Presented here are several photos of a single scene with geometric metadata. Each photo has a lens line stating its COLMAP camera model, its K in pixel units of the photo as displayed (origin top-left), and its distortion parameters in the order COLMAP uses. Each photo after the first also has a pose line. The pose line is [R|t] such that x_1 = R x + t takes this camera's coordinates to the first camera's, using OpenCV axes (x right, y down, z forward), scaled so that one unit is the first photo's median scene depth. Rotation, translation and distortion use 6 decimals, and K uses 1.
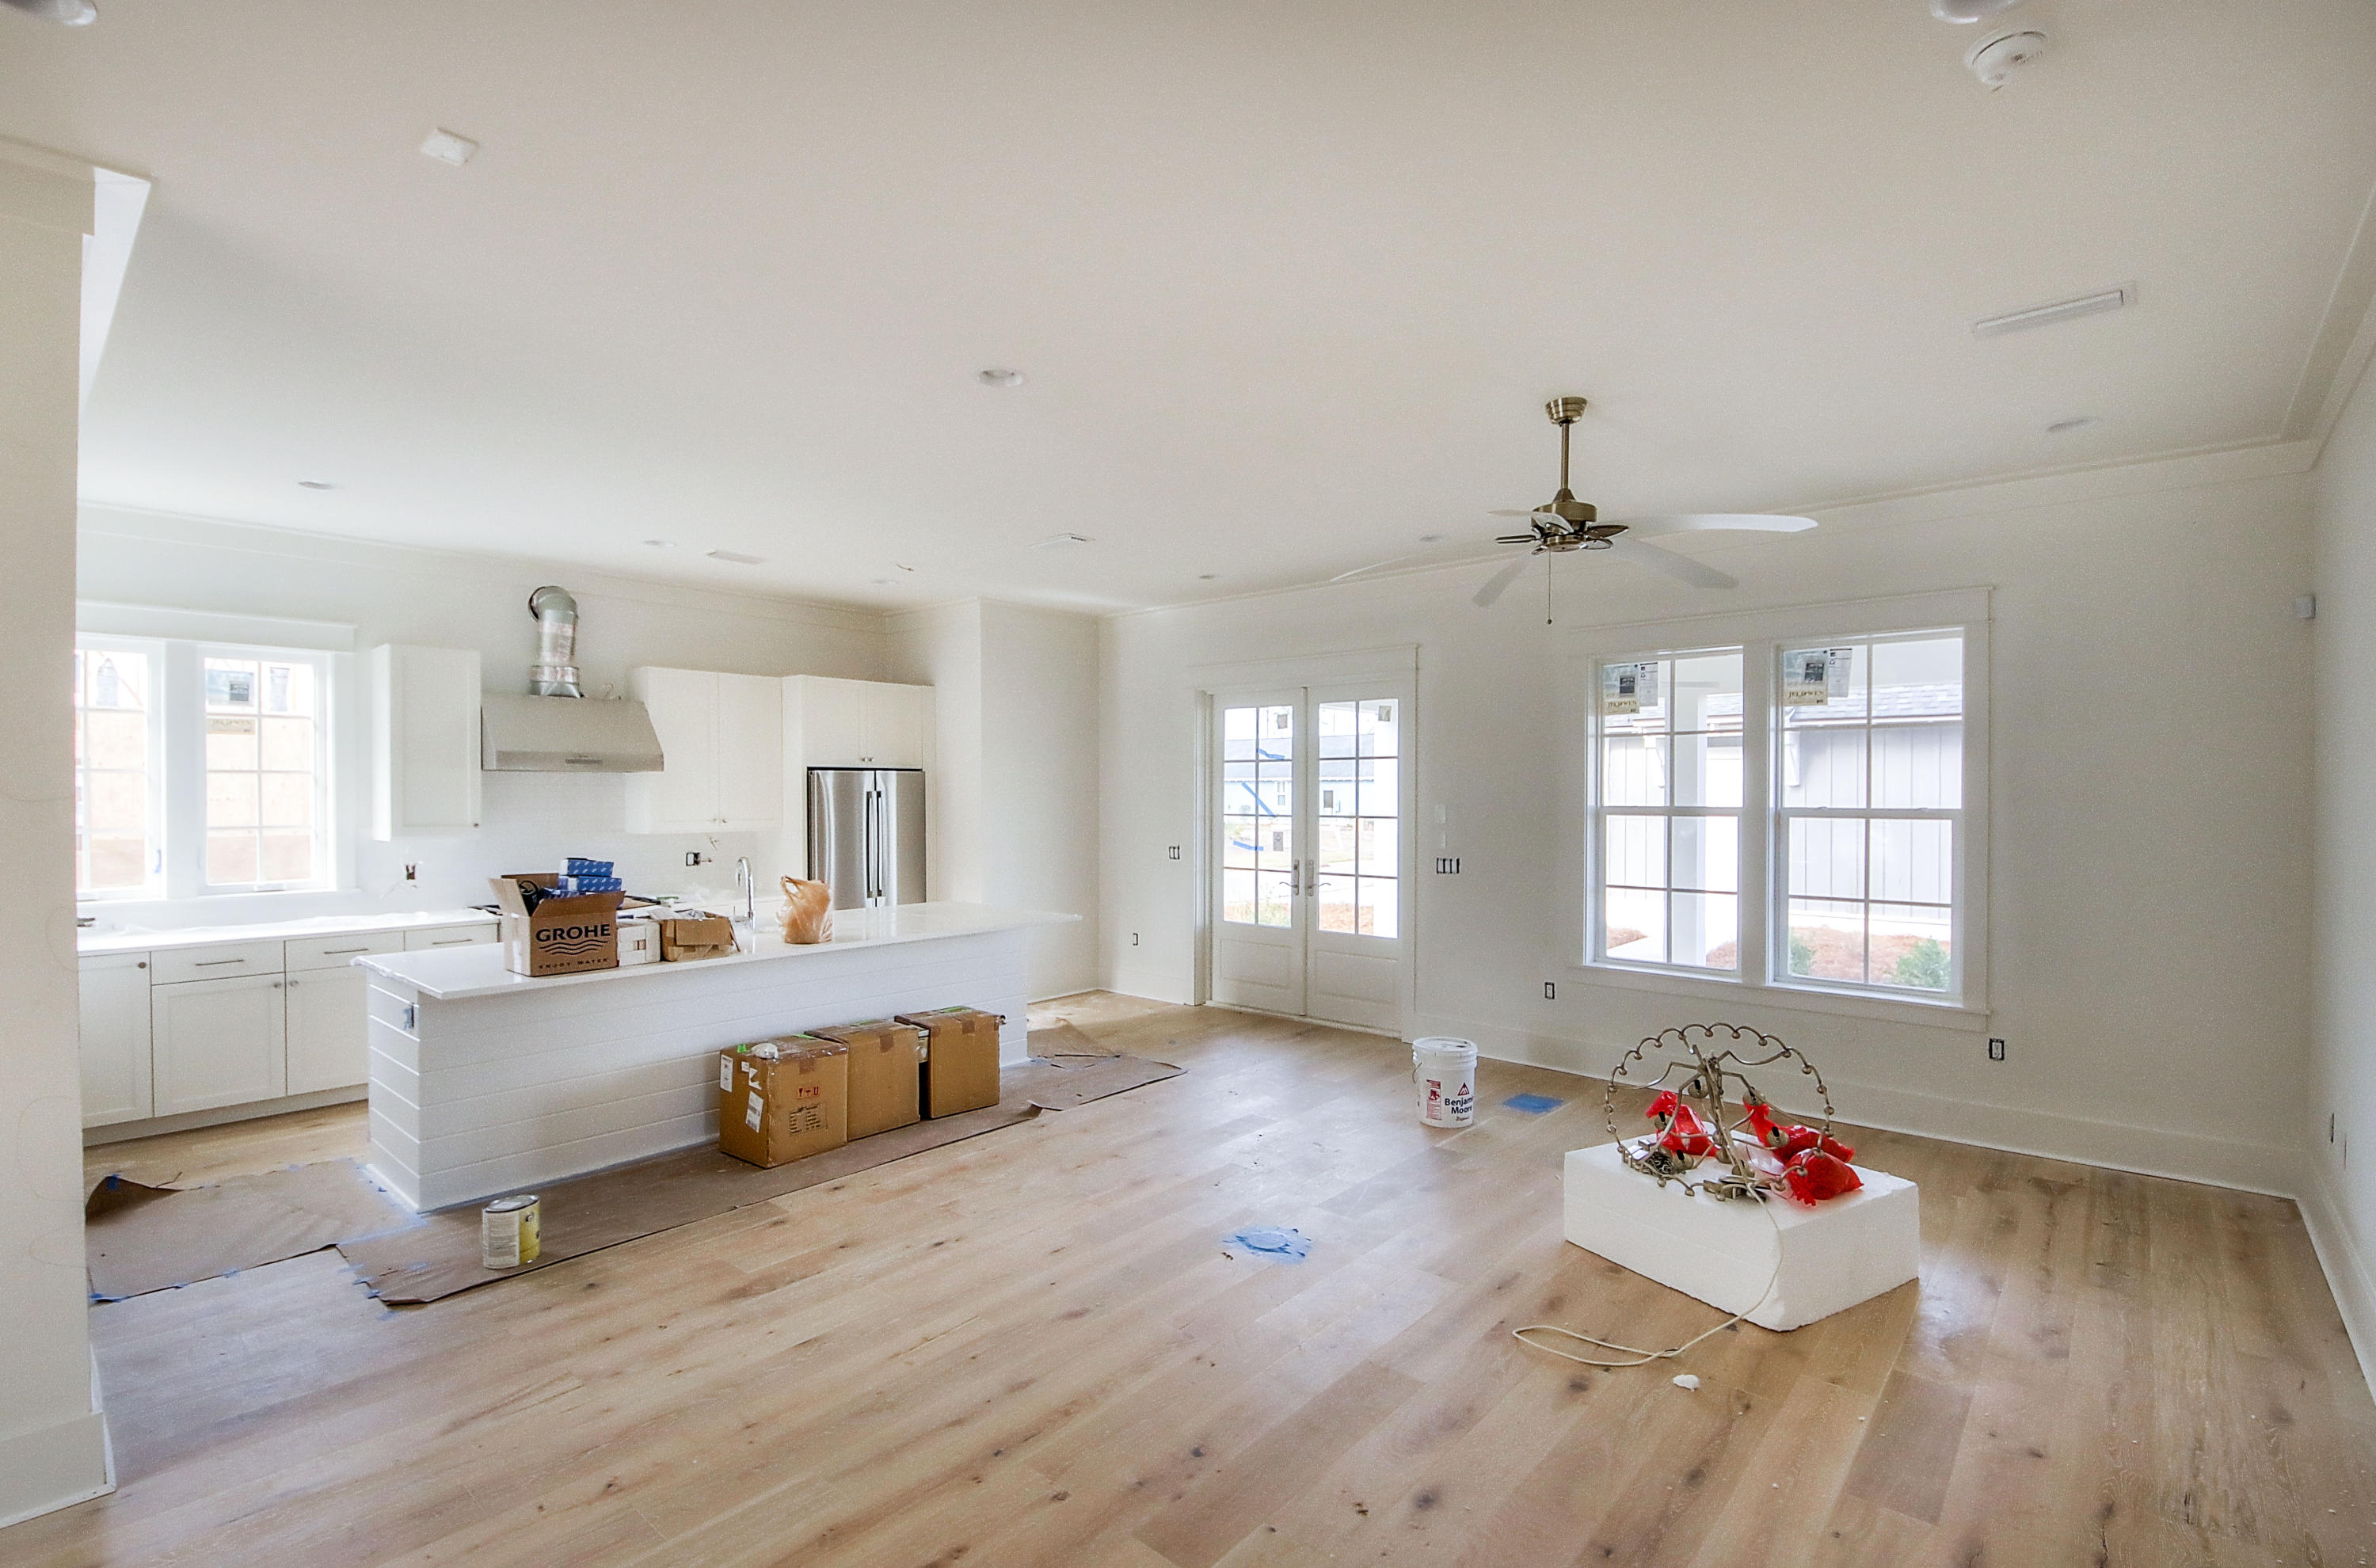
lens RADIAL K [[1052.1, 0, 1192.3], [0, 1052.1, 795.2], [0, 0, 1]] dist [-0.001522, -0.002049]
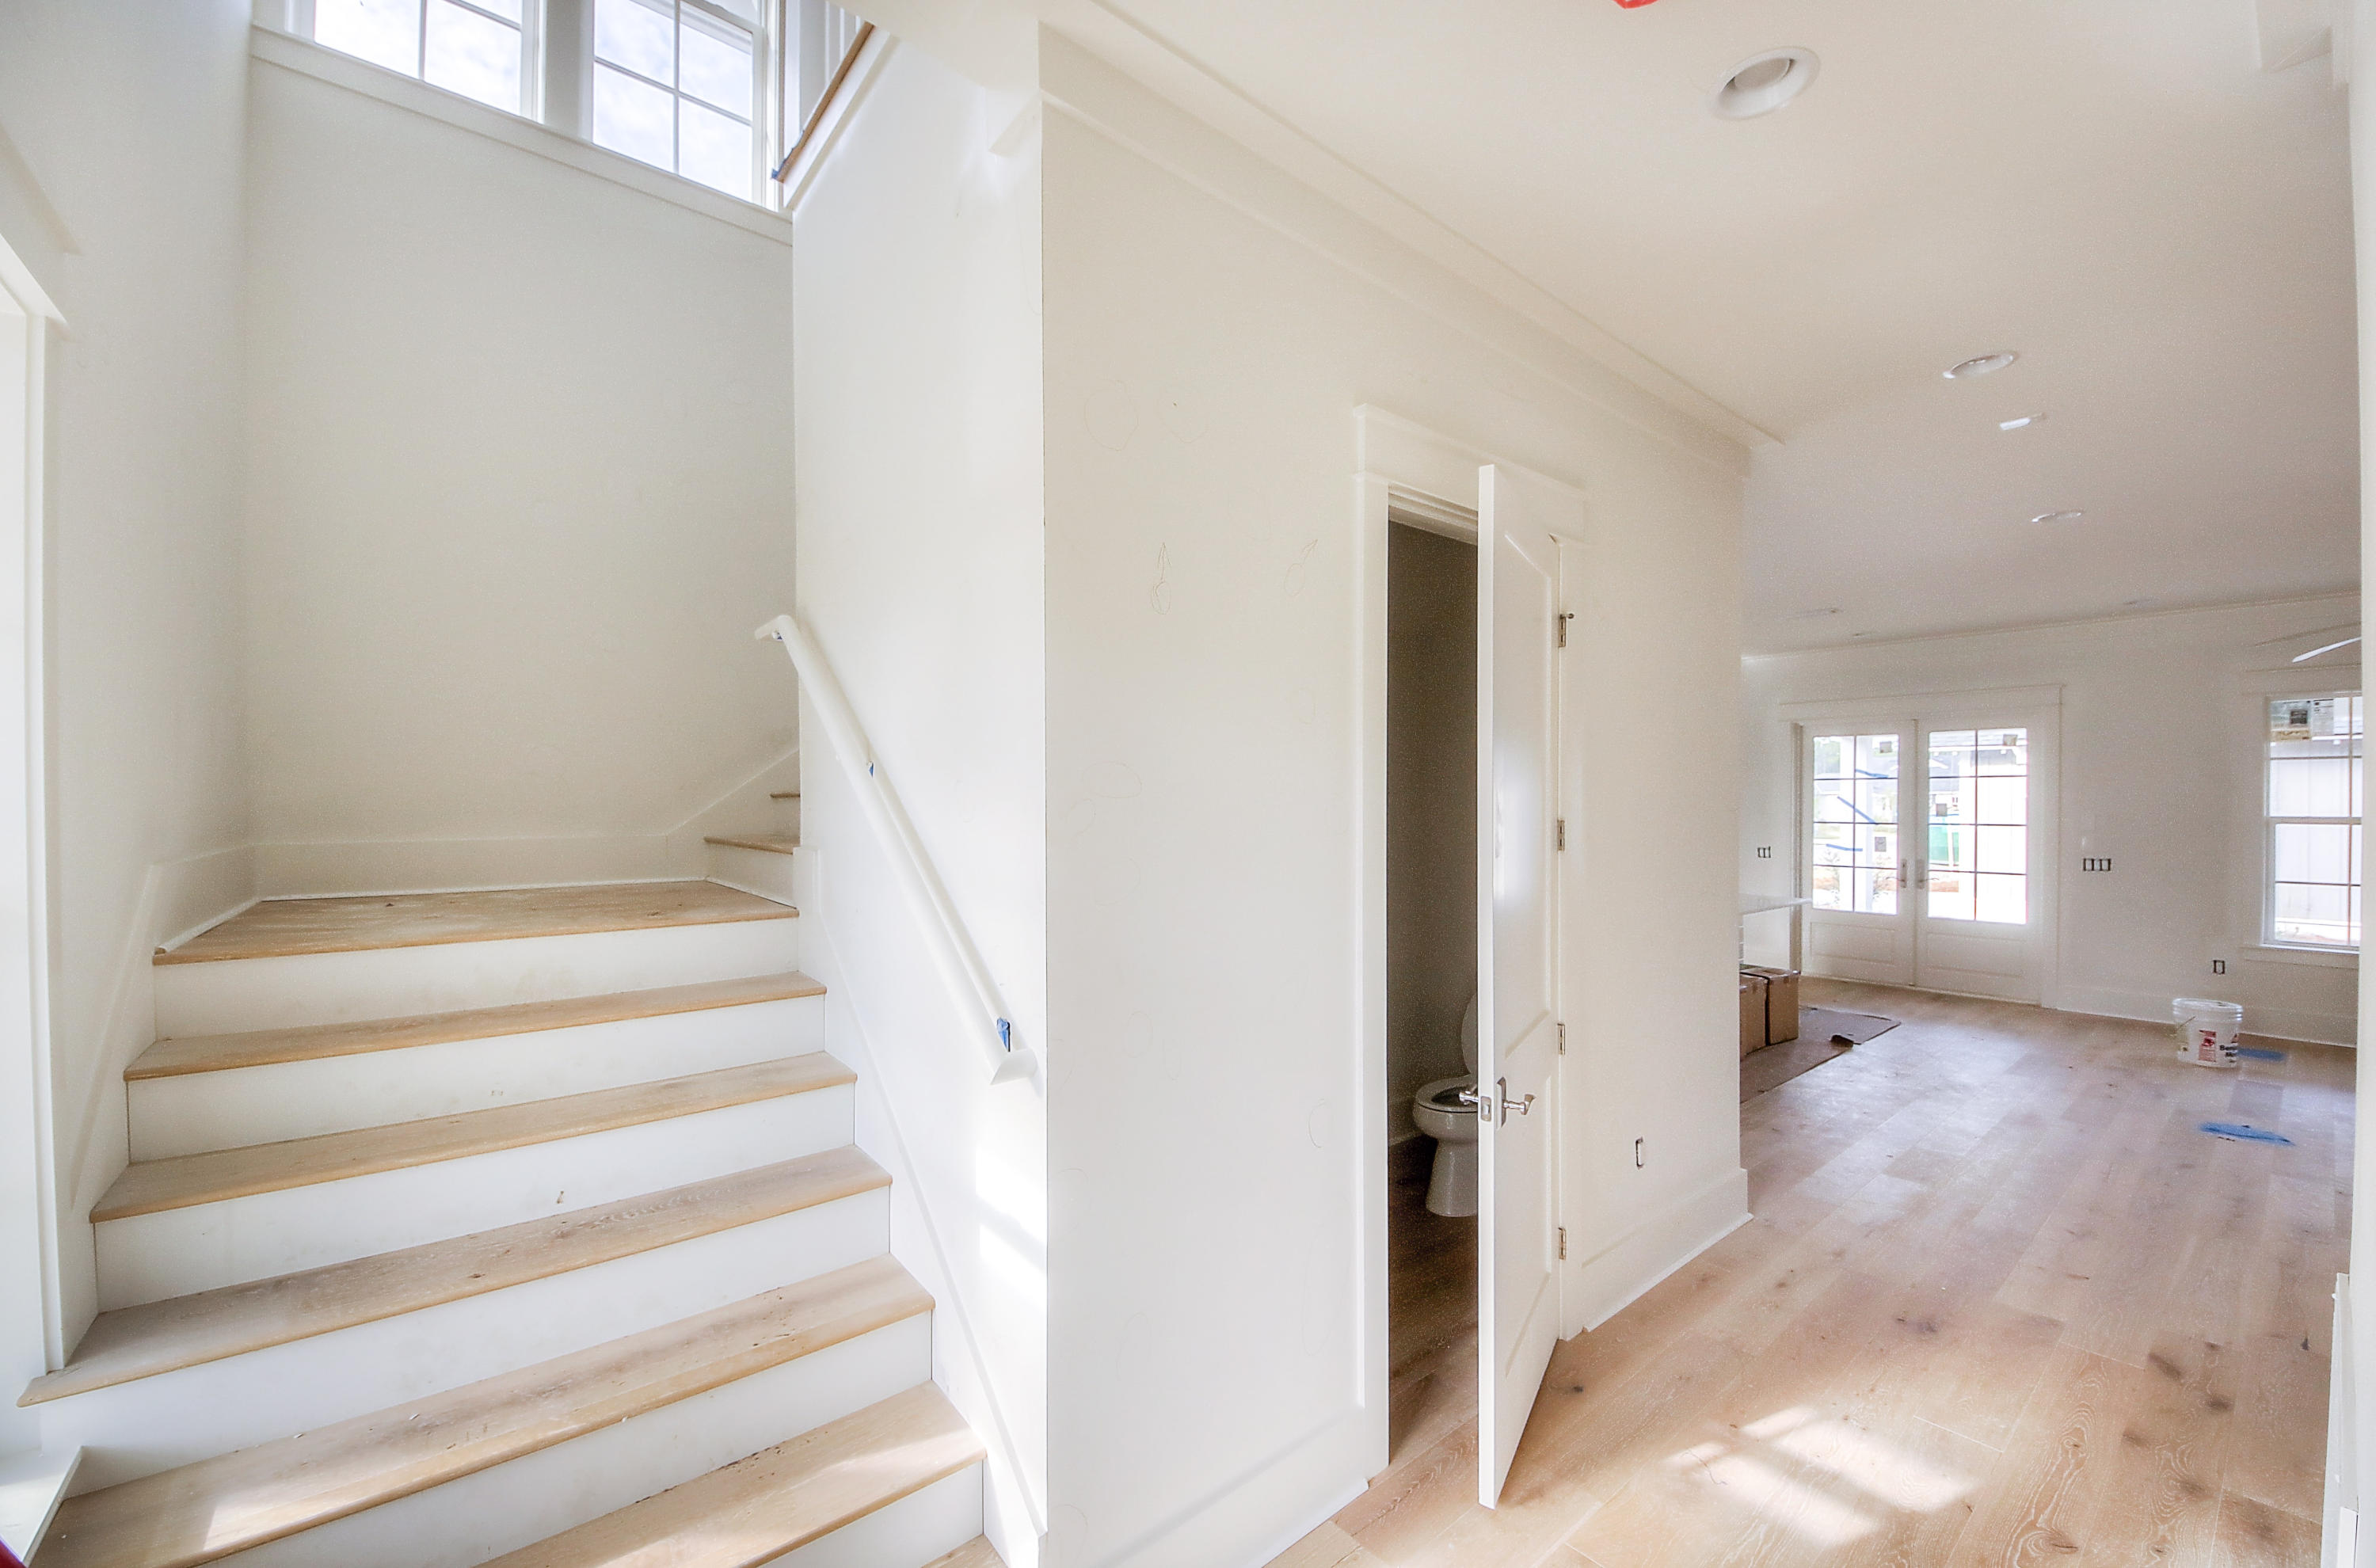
lens RADIAL K [[931.4, 0, 1185.9], [0, 931.4, 803.0], [0, 0, 1]] dist [-0.000629, -0.000170]
pose [[0.986502, -0.000544, -0.163750, -0.552367], [0.000253, 0.999998, -0.001795, -0.002359], [0.163751, 0.001729, 0.986500, -0.209686]]
